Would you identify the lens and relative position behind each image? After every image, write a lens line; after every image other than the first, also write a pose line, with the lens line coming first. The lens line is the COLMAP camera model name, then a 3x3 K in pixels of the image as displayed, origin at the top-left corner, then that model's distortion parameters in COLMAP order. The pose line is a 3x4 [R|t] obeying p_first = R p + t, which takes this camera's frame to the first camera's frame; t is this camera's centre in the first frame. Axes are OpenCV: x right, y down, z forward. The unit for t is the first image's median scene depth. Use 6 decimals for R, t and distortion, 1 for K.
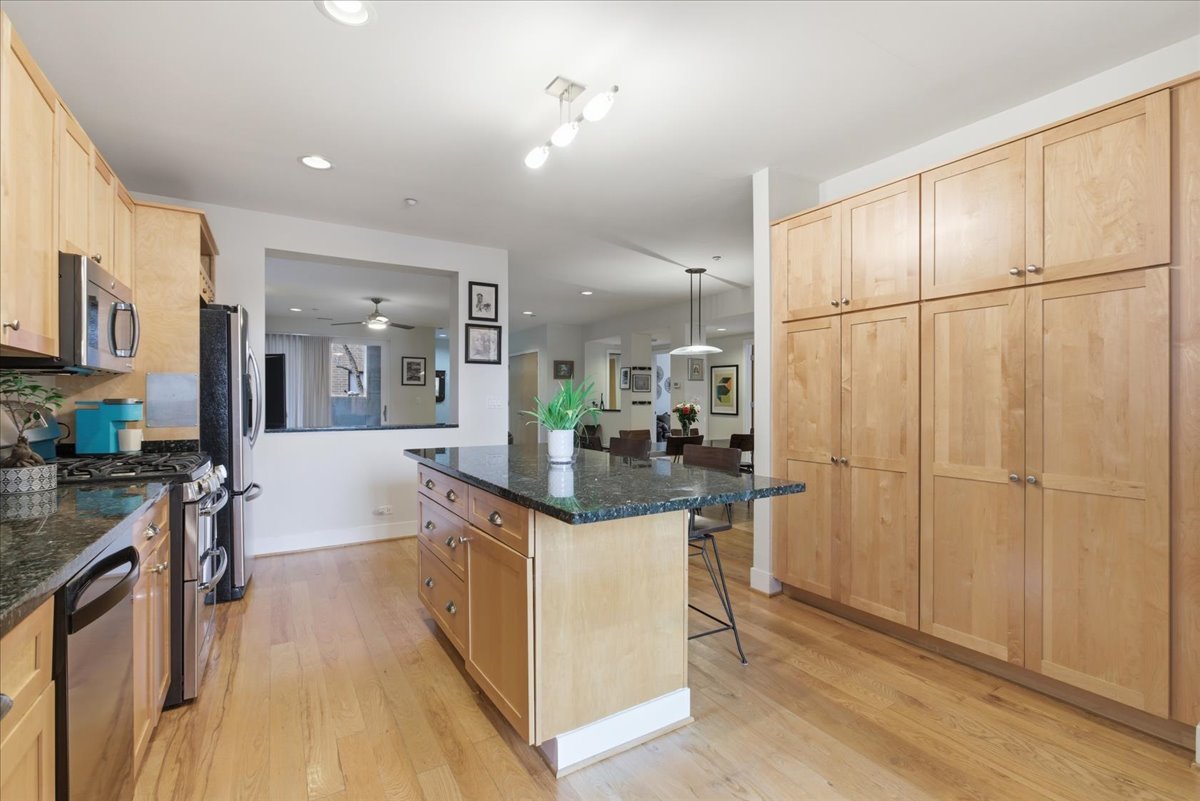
lens RADIAL K [[544.1, 0, 599.7], [0, 544.1, 399.8], [0, 0, 1]] dist [-0.005390, 0.000072]
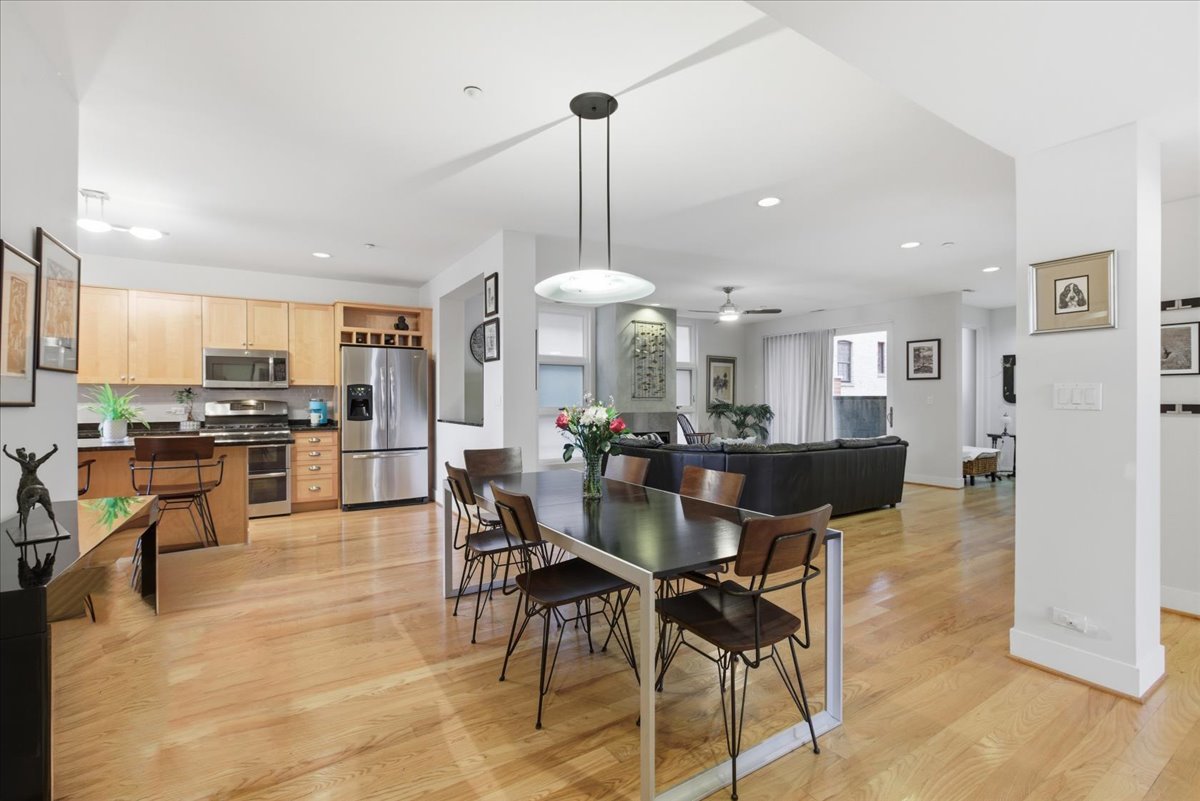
lens RADIAL K [[544.1, 0, 593.6], [0, 544.1, 401.9], [0, 0, 1]] dist [-0.005390, 0.000072]
pose [[0.027349, 0.008841, -0.999587, 0.765417], [-0.002278, 0.999959, 0.008782, -0.006945], [0.999623, 0.002037, 0.027368, 1.198055]]
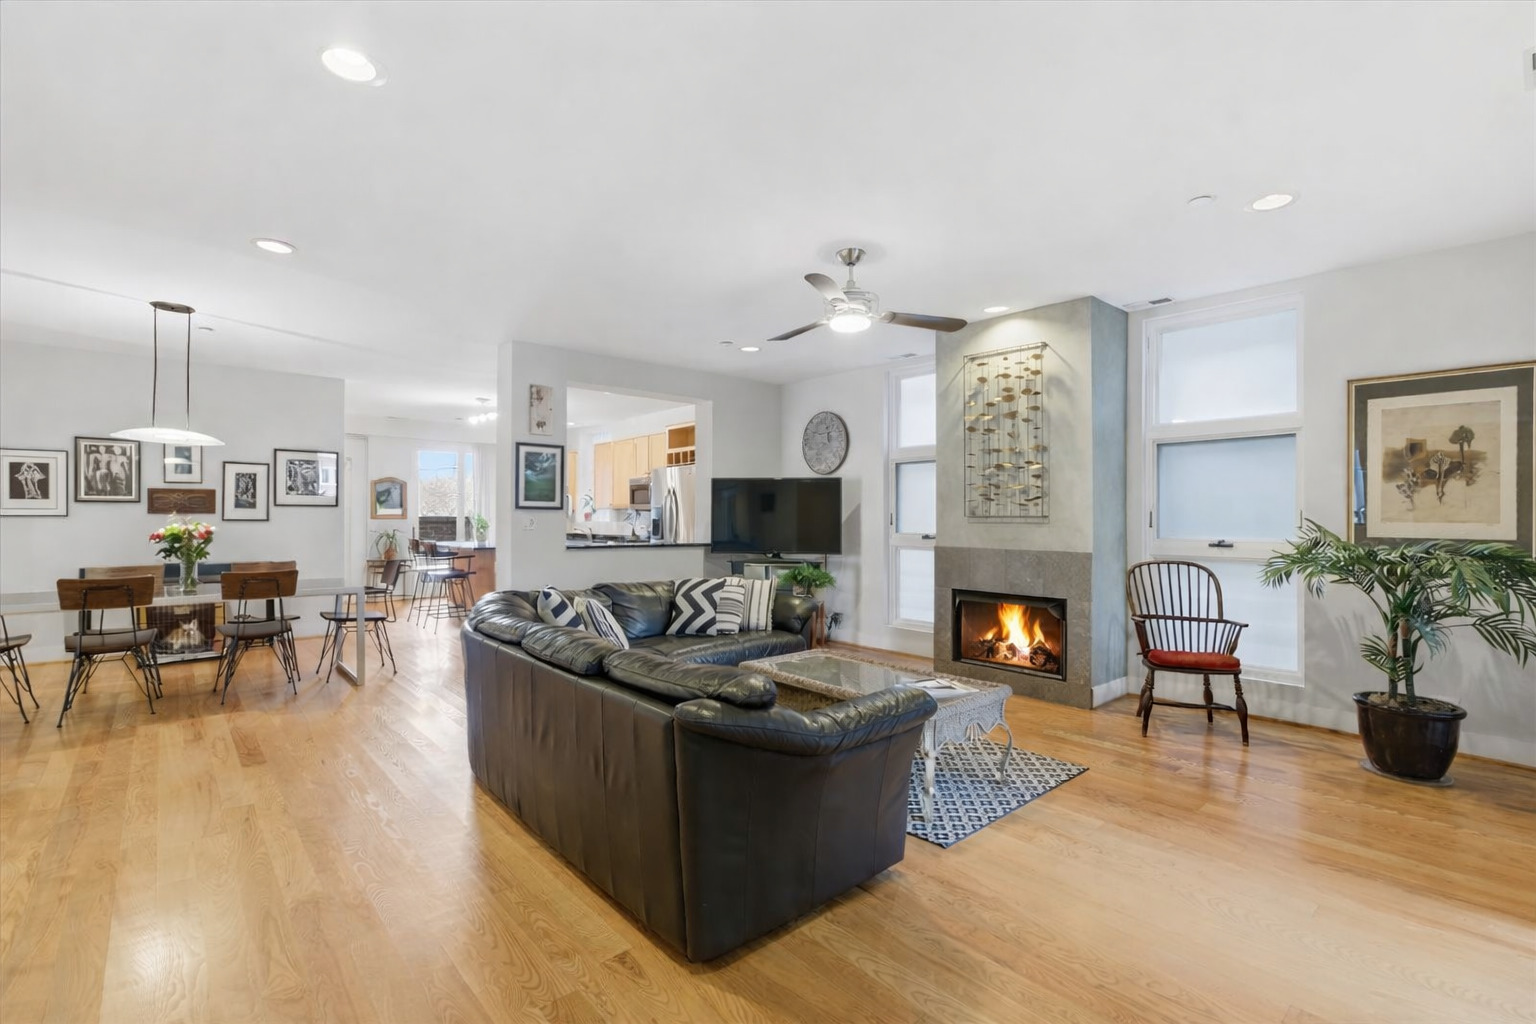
lens RADIAL K [[696.4, 0, 764.6], [0, 696.4, 517.1], [0, 0, 1]] dist [-0.005390, 0.000072]
pose [[-0.986131, -0.003108, -0.165938, -0.439016], [-0.002677, 0.999992, -0.002821, -0.001194], [0.165945, -0.002338, -0.986132, 2.339090]]
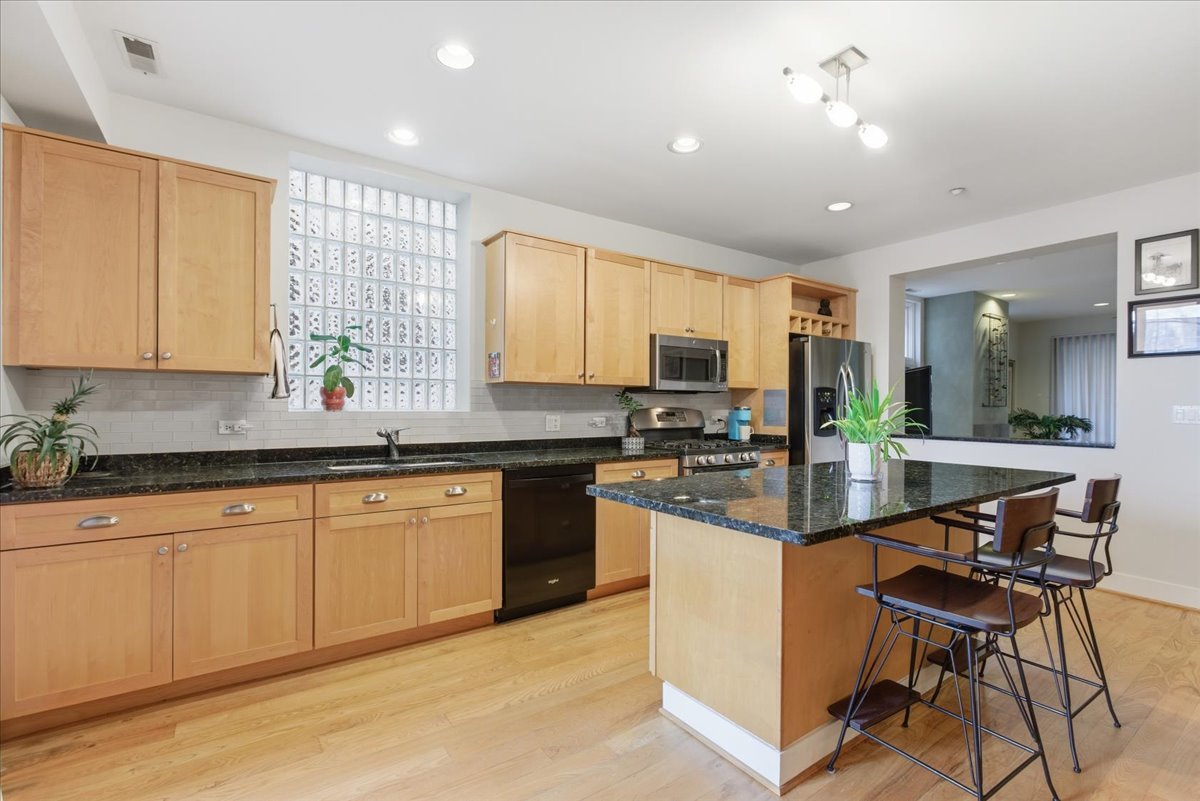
lens RADIAL K [[544.1, 0, 607.5], [0, 544.1, 400.4], [0, 0, 1]] dist [-0.005390, 0.000072]
pose [[0.061168, -0.009250, -0.998085, 0.410593], [-0.007307, 0.999926, -0.009714, -0.001103], [0.998101, 0.007887, 0.061096, 0.284174]]
